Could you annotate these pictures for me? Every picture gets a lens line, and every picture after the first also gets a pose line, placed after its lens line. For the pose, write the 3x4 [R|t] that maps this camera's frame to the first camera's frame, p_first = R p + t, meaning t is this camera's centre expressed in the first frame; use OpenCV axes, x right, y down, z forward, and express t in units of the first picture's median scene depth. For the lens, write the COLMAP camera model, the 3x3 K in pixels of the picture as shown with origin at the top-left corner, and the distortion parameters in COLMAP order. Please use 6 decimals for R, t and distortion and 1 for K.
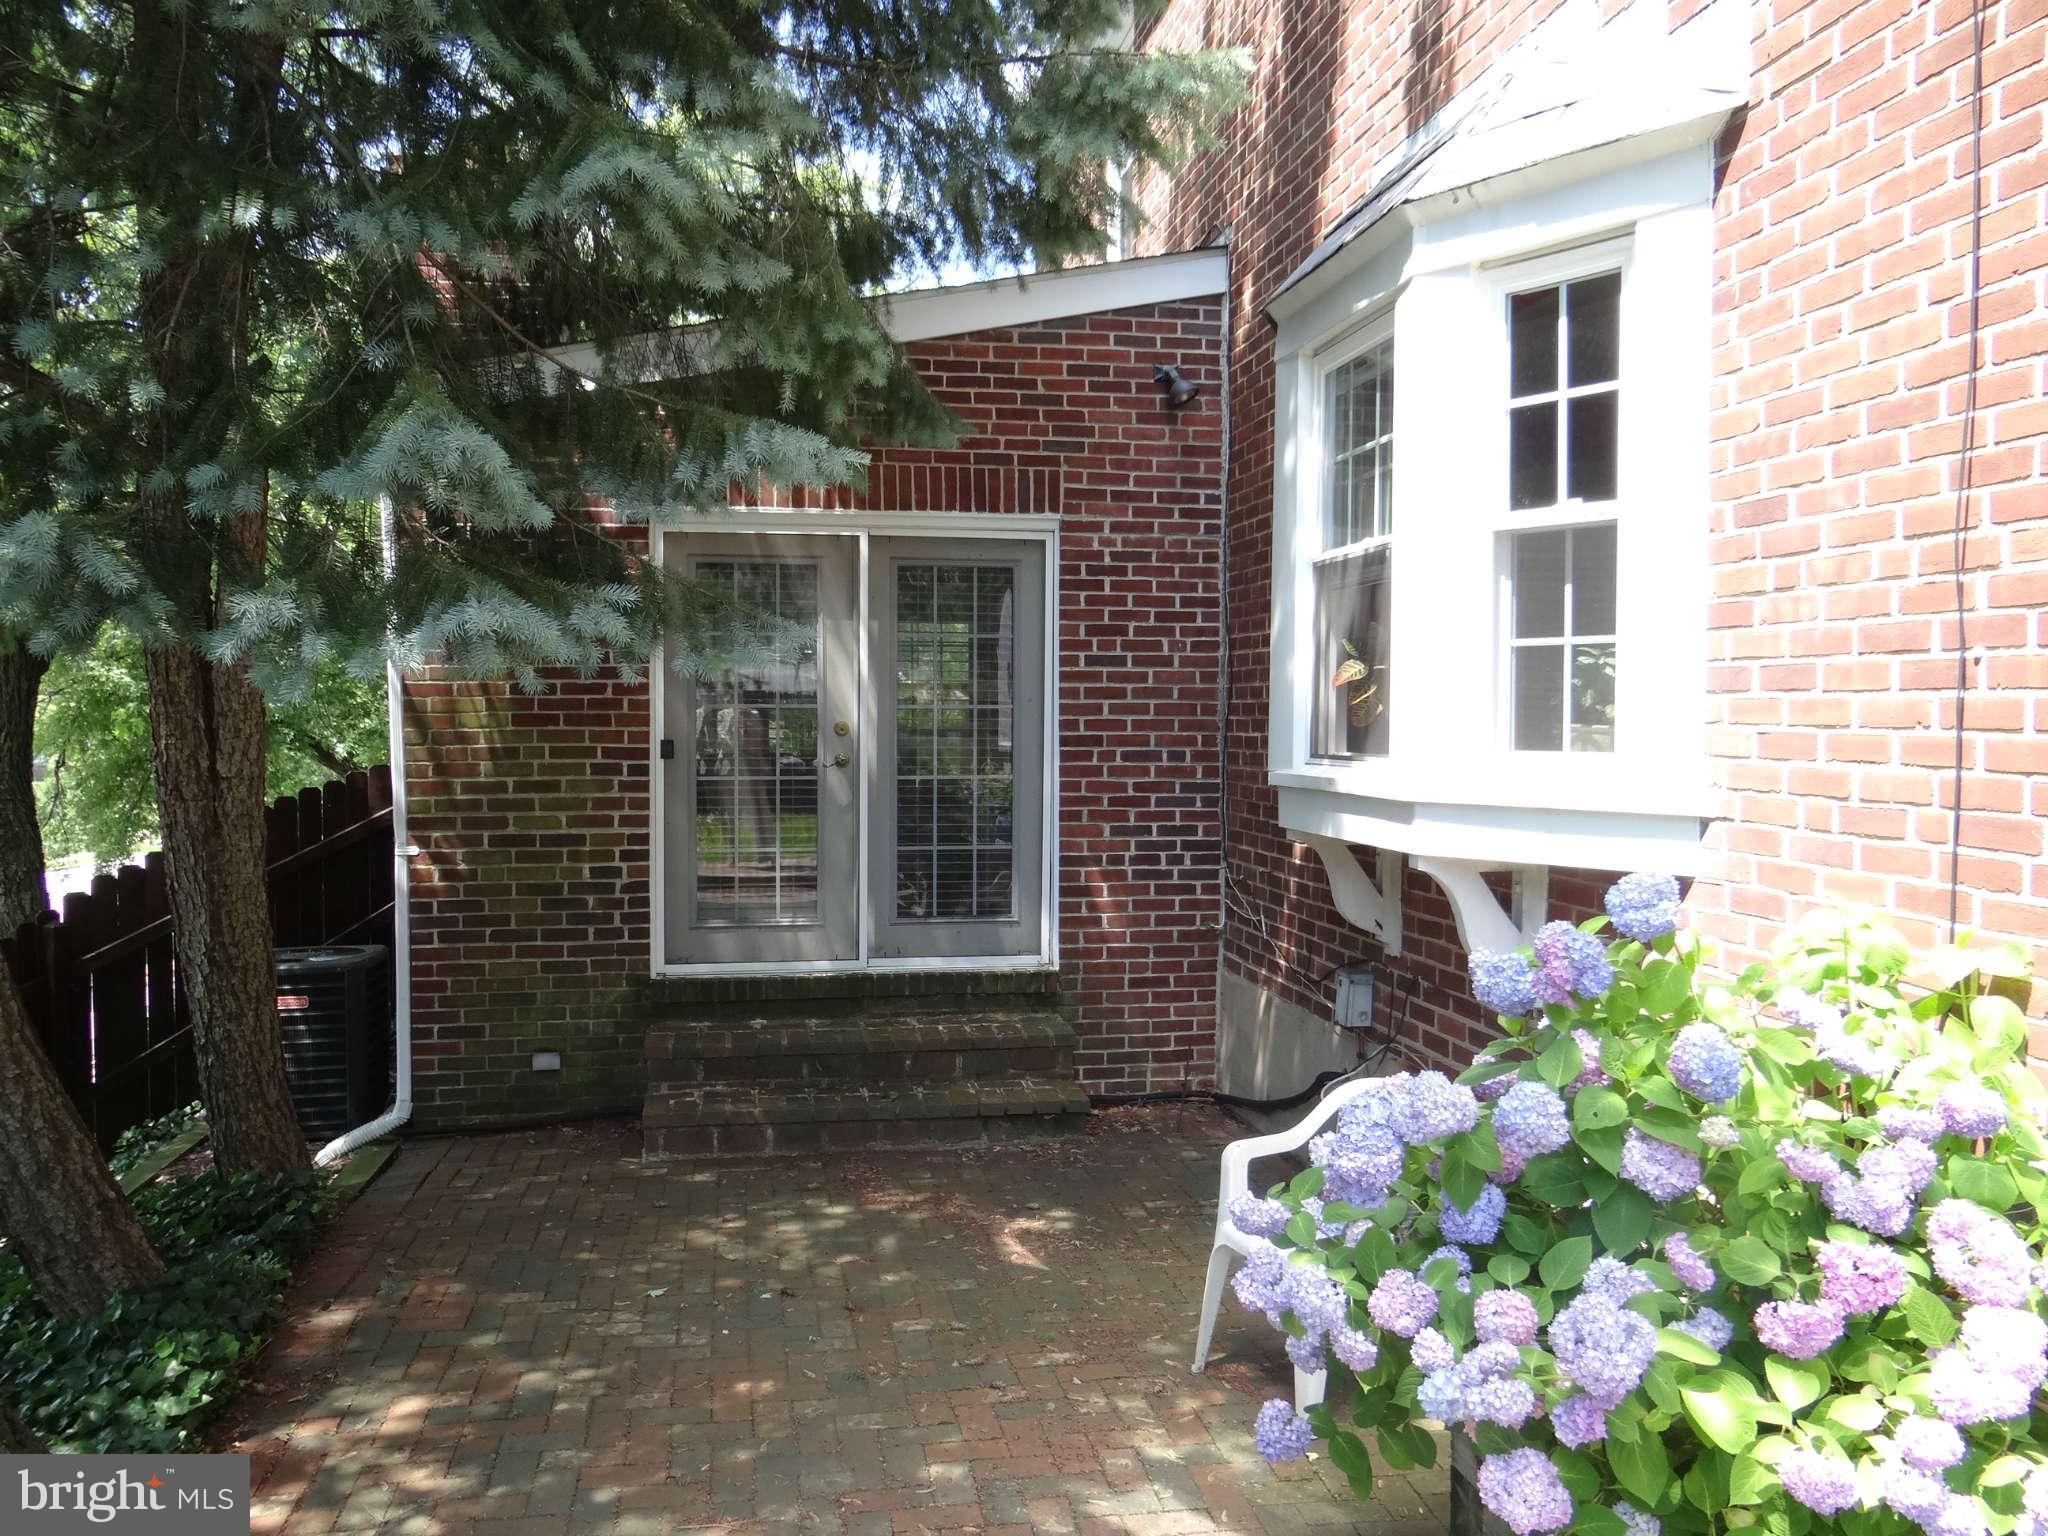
lens RADIAL K [[1630.0, 0, 1025.1], [0, 1630.0, 762.6], [0, 0, 1]] dist [-0.000423, -0.000524]
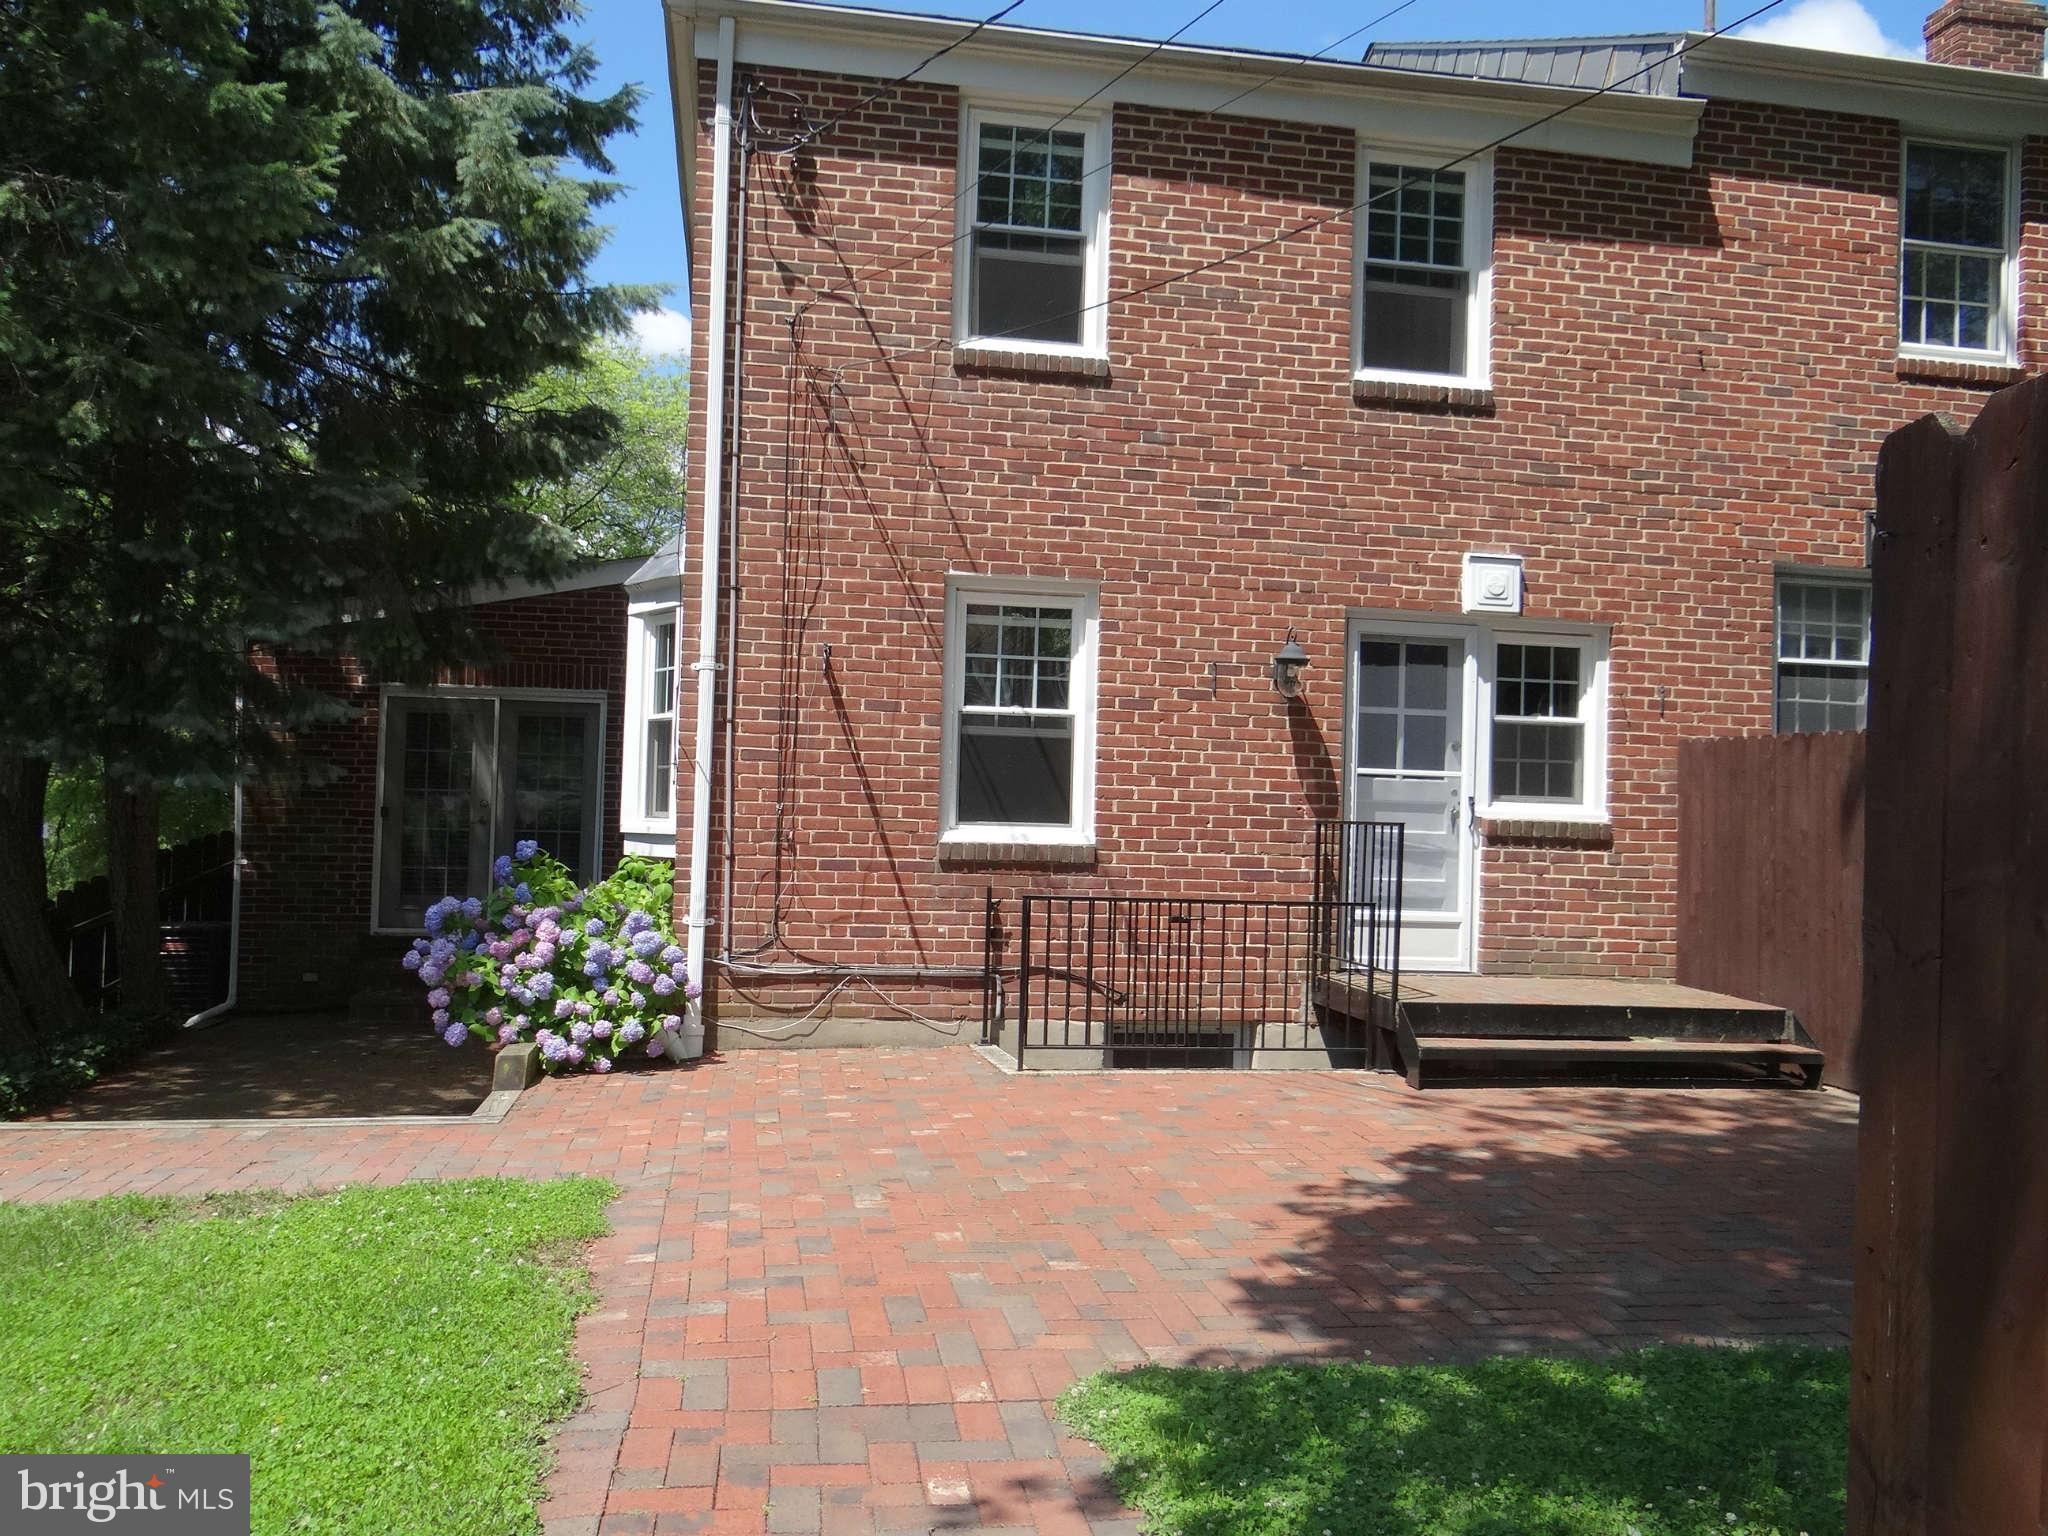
lens RADIAL K [[1630.0, 0, 1023.7], [0, 1630.0, 775.8], [0, 0, 1]] dist [-0.000423, -0.000524]
pose [[0.999646, 0.026276, -0.004117, 0.518257], [-0.026462, 0.998146, -0.054817, 0.033764], [0.002669, 0.054906, 0.998488, -0.861903]]
